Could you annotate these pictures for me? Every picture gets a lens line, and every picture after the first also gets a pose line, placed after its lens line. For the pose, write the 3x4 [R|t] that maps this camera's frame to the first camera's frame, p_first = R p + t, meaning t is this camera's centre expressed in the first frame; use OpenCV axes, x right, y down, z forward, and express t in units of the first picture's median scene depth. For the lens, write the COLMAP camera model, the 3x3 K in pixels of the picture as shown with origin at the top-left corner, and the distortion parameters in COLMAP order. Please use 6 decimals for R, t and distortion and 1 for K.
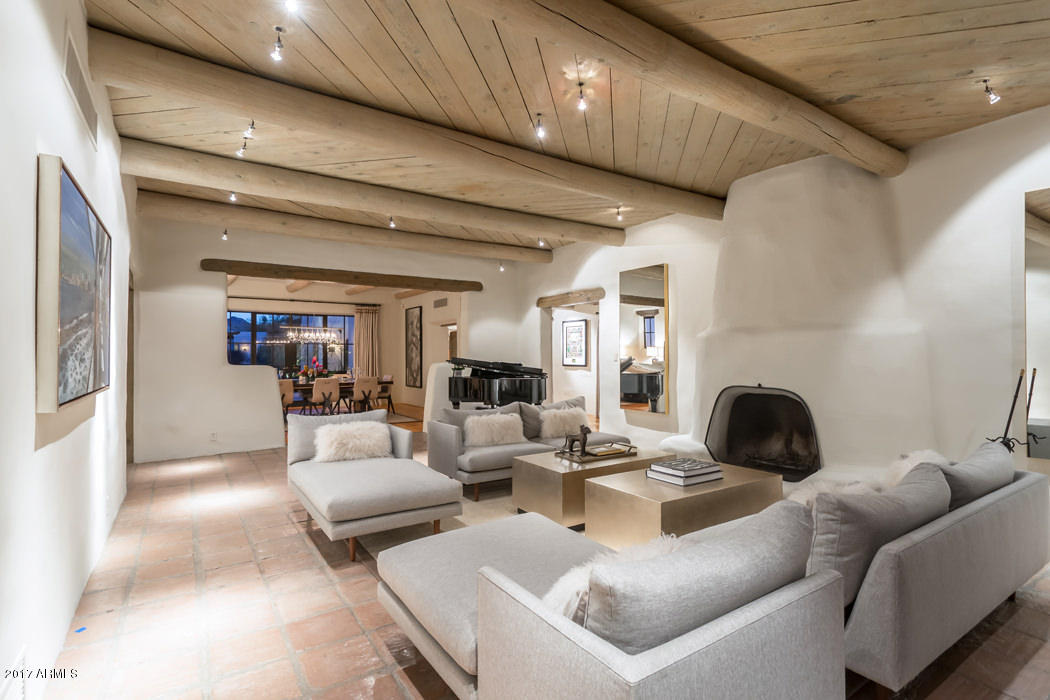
lens RADIAL K [[511.6, 0, 519.2], [0, 511.6, 349.0], [0, 0, 1]] dist [0.018760, 0.000507]
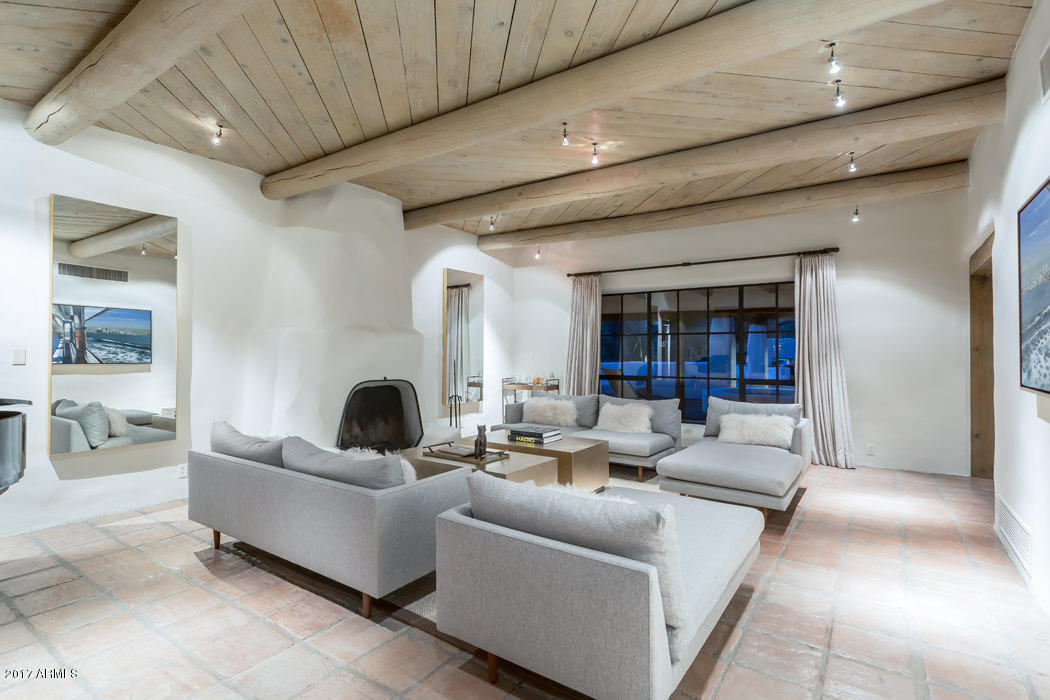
lens RADIAL K [[511.6, 0, 514.3], [0, 511.6, 348.8], [0, 0, 1]] dist [0.018760, 0.000507]
pose [[-0.366434, 0.004197, 0.930435, -1.098965], [-0.004411, 0.999971, -0.006248, 0.016621], [-0.930434, -0.006394, -0.366405, 1.807956]]
